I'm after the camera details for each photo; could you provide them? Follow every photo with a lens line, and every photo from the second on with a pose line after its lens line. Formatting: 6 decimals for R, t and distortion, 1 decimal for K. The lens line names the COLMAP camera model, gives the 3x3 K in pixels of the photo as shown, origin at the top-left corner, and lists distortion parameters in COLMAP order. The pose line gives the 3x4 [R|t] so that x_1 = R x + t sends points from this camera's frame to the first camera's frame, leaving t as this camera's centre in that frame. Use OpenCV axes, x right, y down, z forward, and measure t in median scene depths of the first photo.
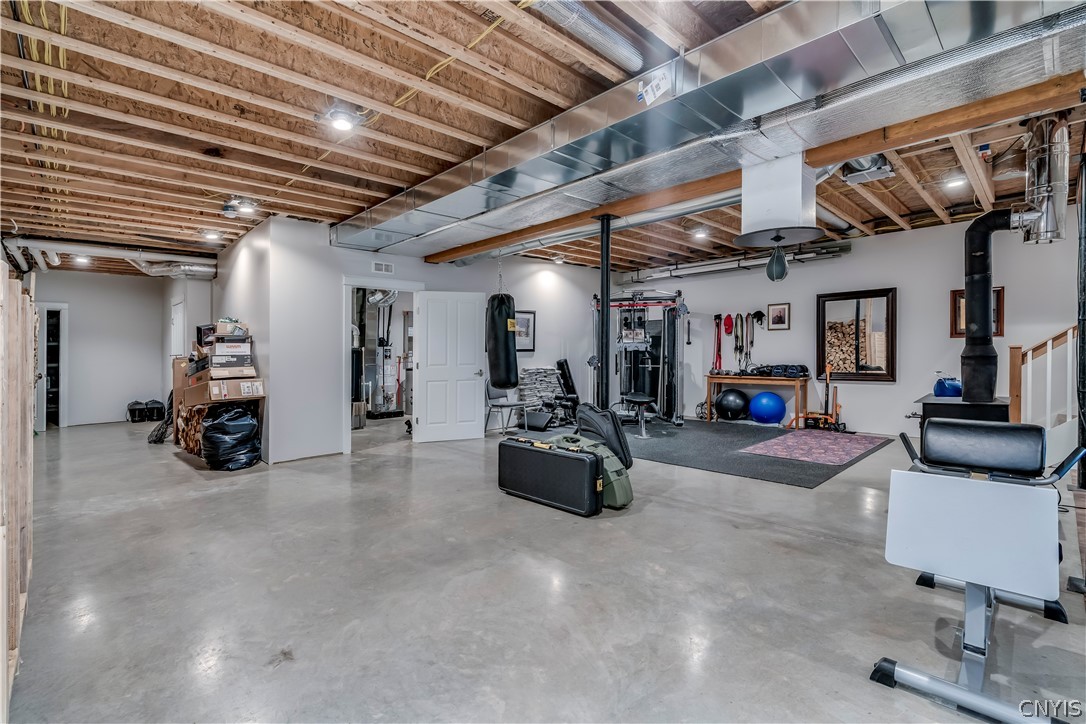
lens RADIAL K [[492.0, 0, 541.9], [0, 492.0, 356.4], [0, 0, 1]] dist [-0.011275, 0.003566]
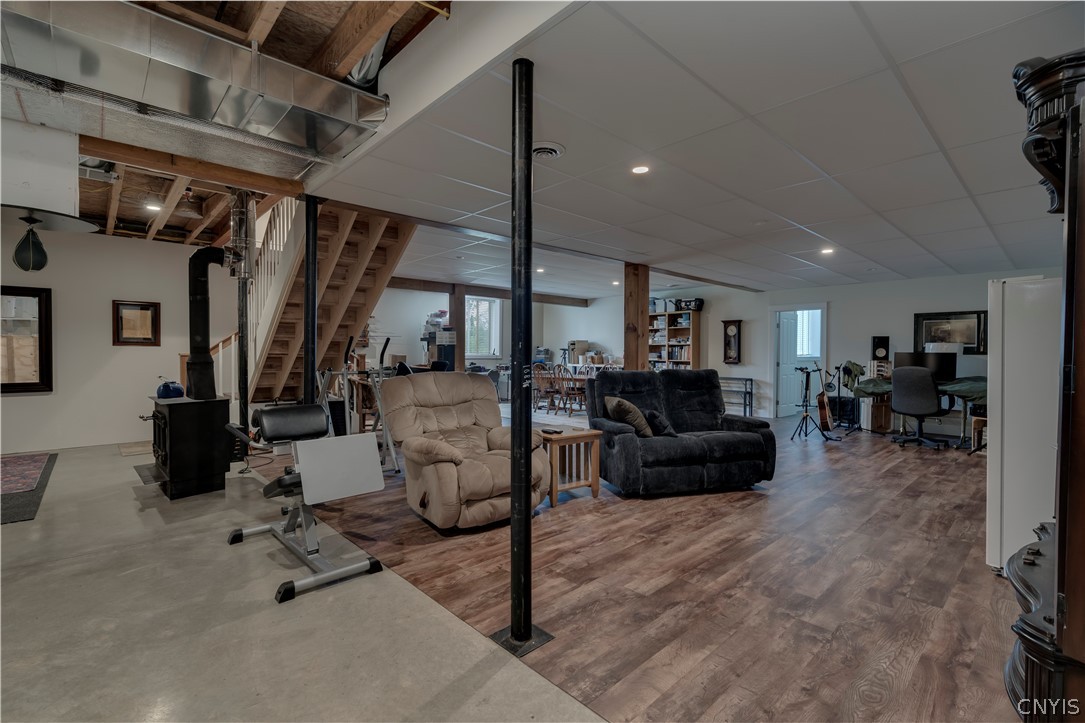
lens RADIAL K [[491.6, 0, 541.7], [0, 491.6, 363.3], [0, 0, 1]] dist [-0.011275, 0.003566]
pose [[0.016586, -0.005686, 0.999846, -0.346681], [0.005591, 0.999969, 0.005594, 0.000235], [-0.999847, 0.005497, 0.016617, 0.135151]]
